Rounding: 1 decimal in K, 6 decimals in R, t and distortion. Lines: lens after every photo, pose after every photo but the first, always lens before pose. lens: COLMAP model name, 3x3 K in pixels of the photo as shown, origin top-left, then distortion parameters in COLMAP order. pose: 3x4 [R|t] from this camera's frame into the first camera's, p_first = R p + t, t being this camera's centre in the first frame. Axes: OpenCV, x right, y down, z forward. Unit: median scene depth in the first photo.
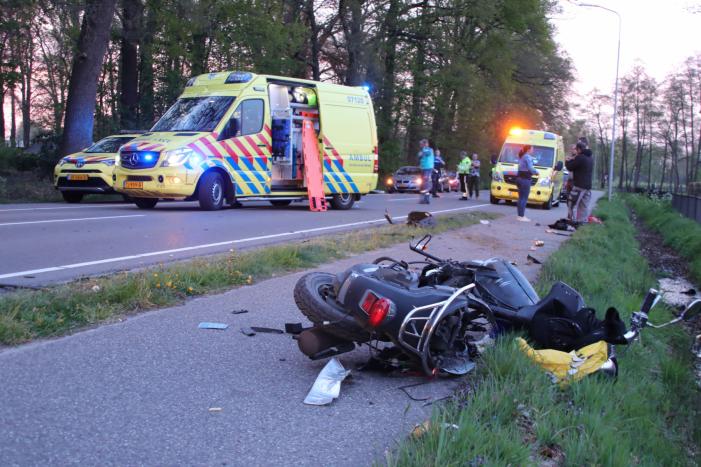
lens RADIAL K [[916.2, 0, 391.0], [0, 916.2, 234.7], [0, 0, 1]] dist [-0.006678, 0.086360]
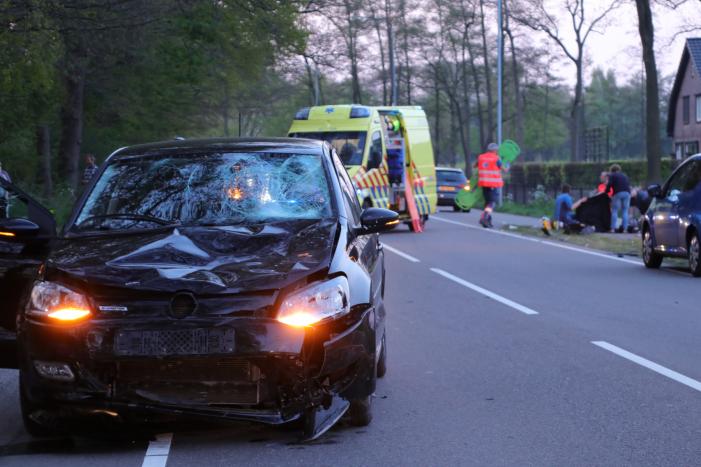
lens RADIAL K [[2096.9, 0, 350.5], [0, 2096.9, 233.5], [0, 0, 1]] dist [0.548319, -0.659207]
pose [[0.957625, -0.061576, 0.281358, -0.866950], [0.070479, 0.997279, -0.021624, 0.022759], [-0.279261, 0.040538, 0.959359, -1.337975]]
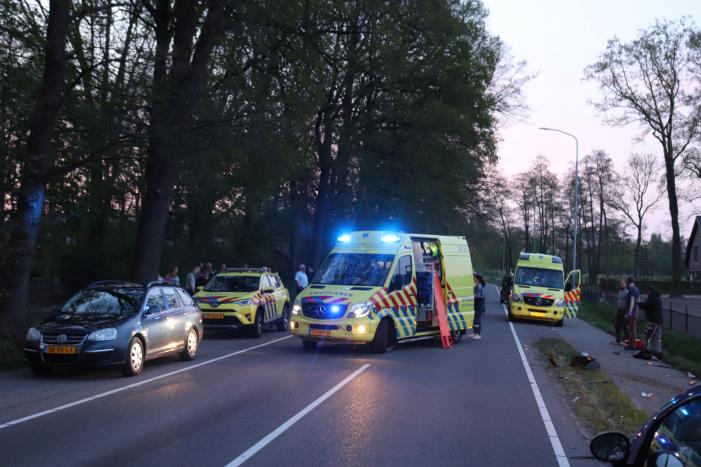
lens RADIAL K [[916.2, 0, 391.0], [0, 916.2, 234.7], [0, 0, 1]] dist [-0.006678, 0.086360]
pose [[0.992337, -0.000678, 0.123560, -0.309774], [0.012812, 0.995160, -0.097431, -0.058621], [-0.122896, 0.098267, 0.987542, -0.172105]]
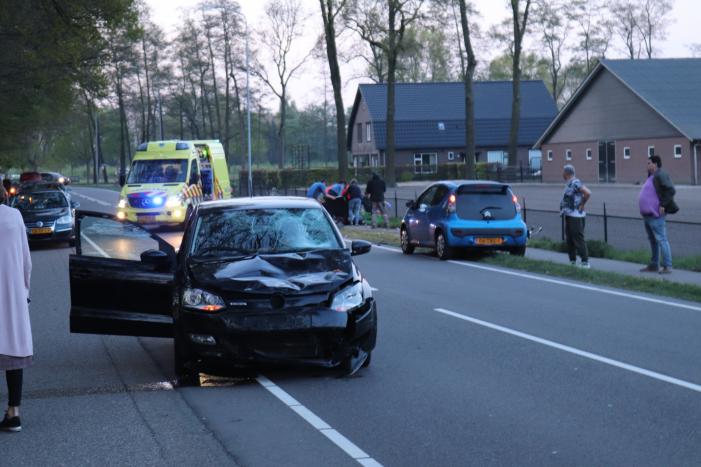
lens RADIAL K [[1514.1, 0, 350.5], [0, 1514.1, 233.5], [0, 0, 1]] dist [-0.048785, -0.163597]
pose [[0.898667, -0.078240, 0.431598, -1.026112], [0.085289, 0.996352, 0.003032, -0.004332], [-0.430261, 0.034086, 0.902061, -1.444452]]
